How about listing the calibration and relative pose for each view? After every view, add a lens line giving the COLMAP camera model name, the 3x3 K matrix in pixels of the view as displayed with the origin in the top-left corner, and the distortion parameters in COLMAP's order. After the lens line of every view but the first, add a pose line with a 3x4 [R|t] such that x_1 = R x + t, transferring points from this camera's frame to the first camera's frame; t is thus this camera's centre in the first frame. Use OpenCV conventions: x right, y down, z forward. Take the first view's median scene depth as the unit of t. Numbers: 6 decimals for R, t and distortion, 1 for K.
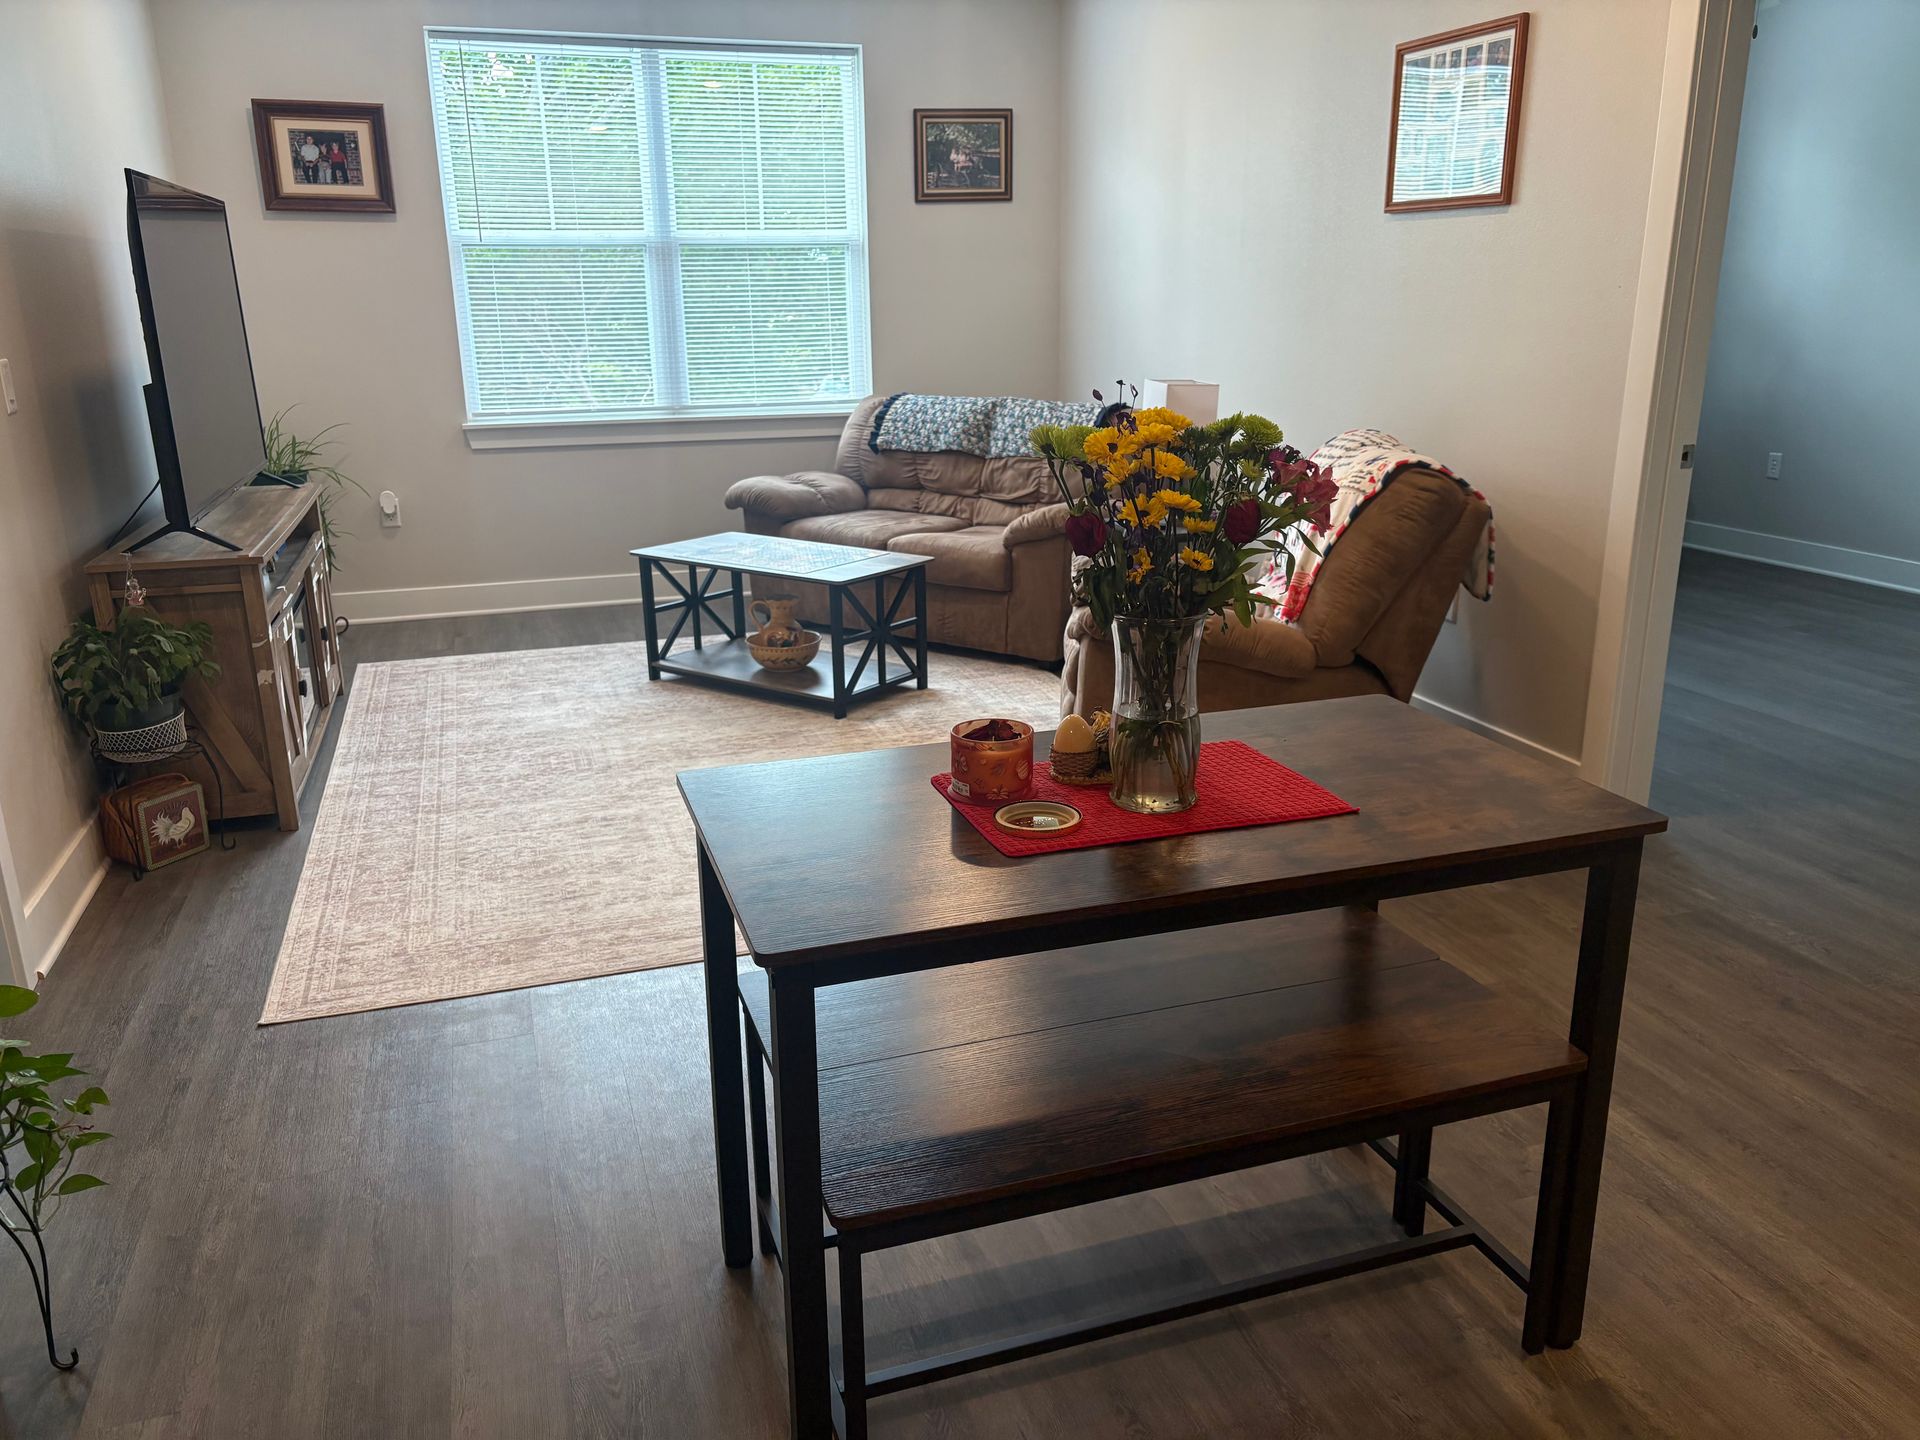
lens RADIAL K [[1453.4, 0, 947.4], [0, 1453.4, 729.6], [0, 0, 1]] dist [0.037943, -0.037336]
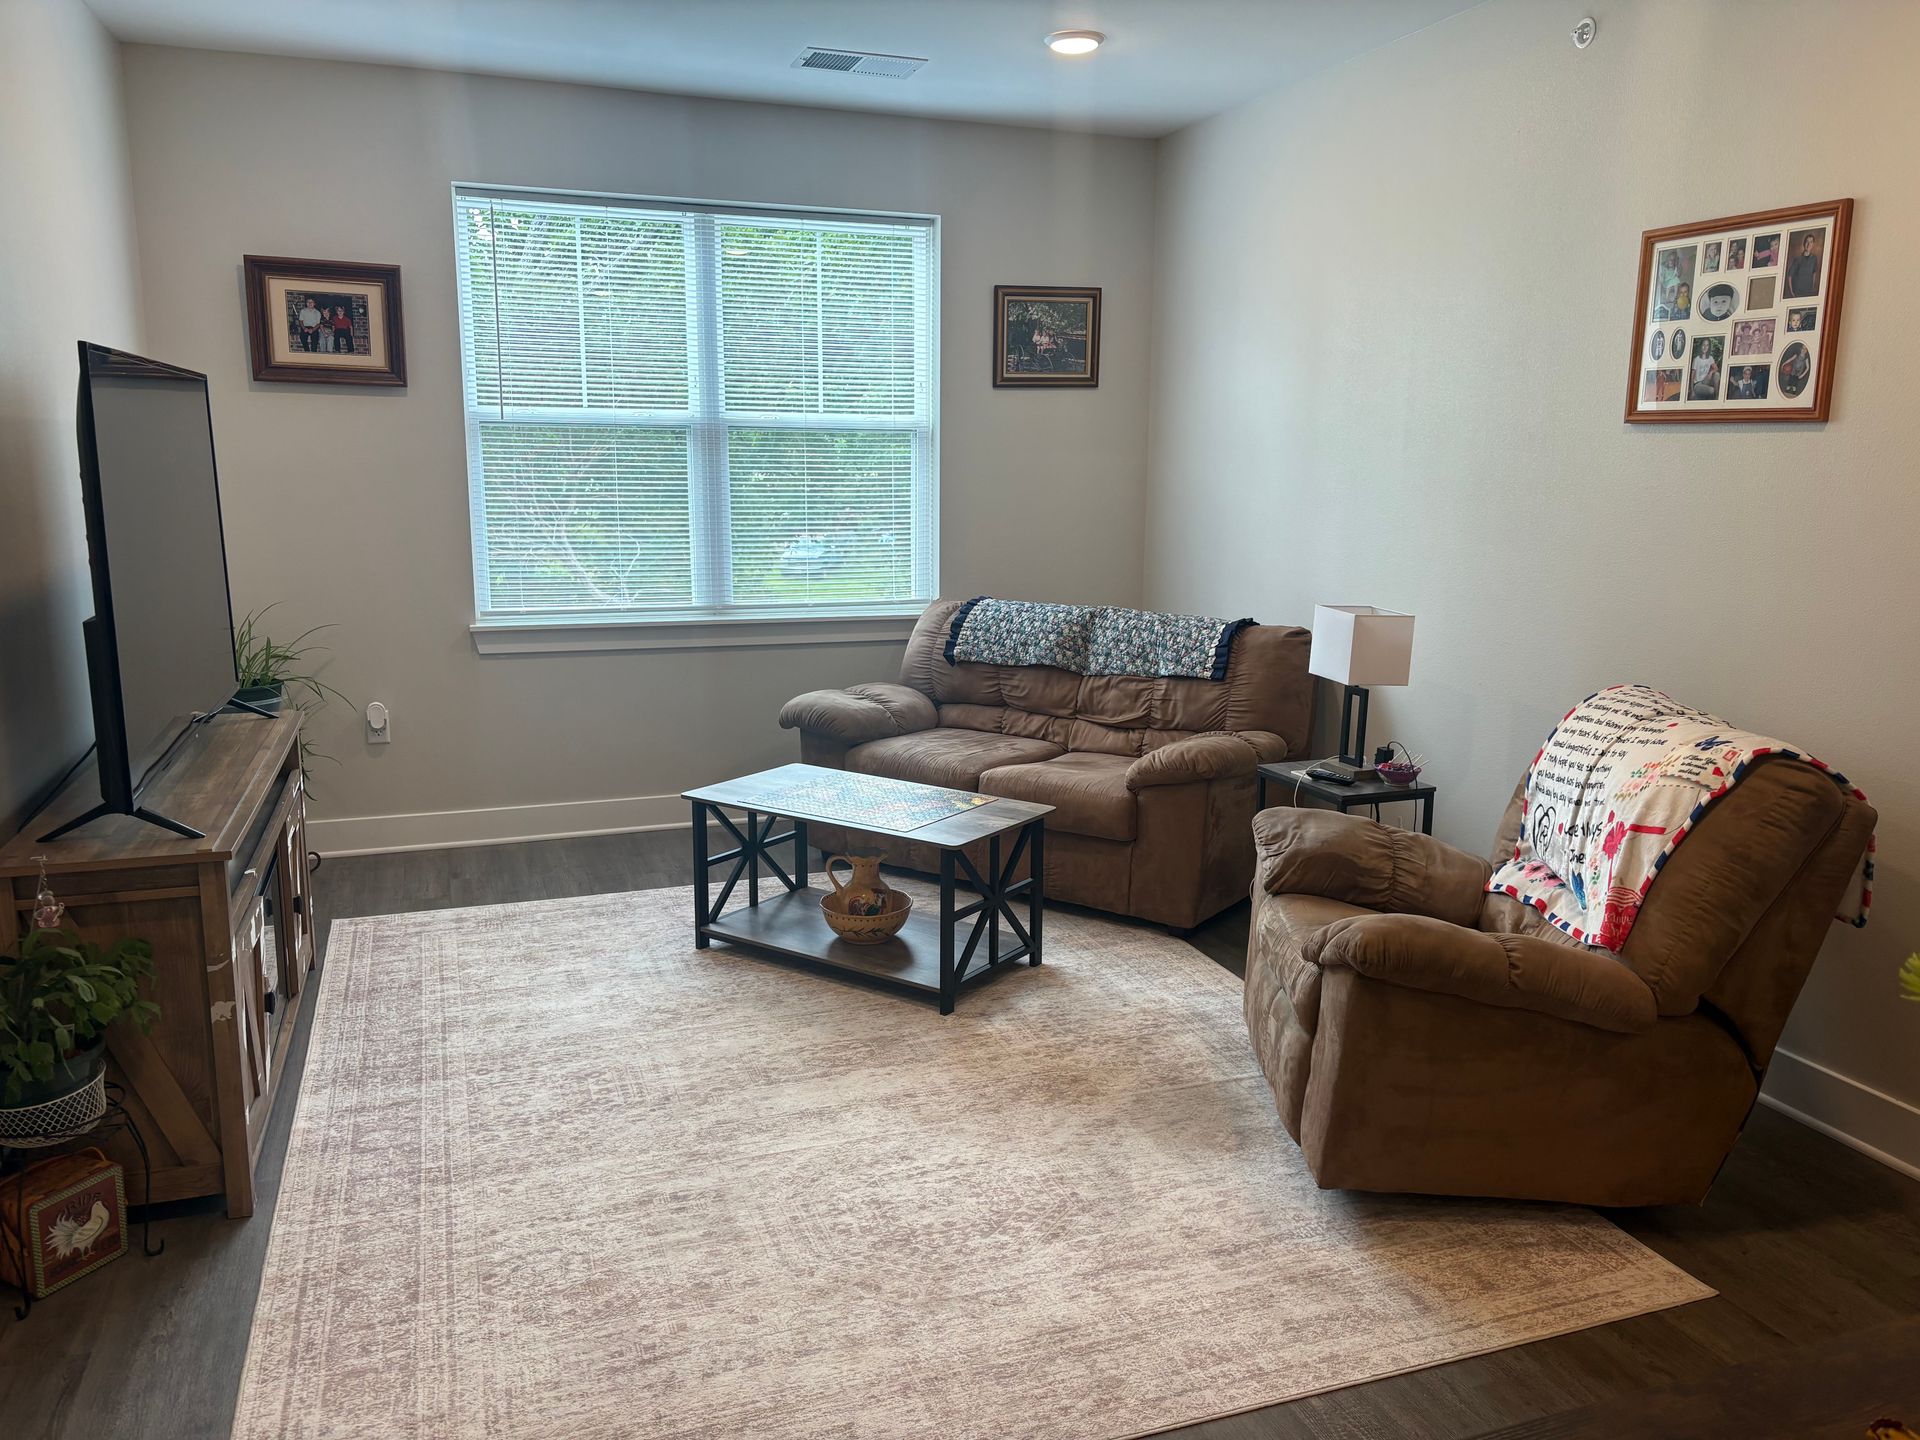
lens RADIAL K [[1453.4, 0, 972.2], [0, 1453.4, 720.9], [0, 0, 1]] dist [0.037943, -0.037336]
pose [[0.998892, 0.012904, 0.045261, -0.097179], [-0.007899, 0.994005, -0.109048, -0.079899], [-0.046396, 0.108570, 0.993006, 0.182814]]
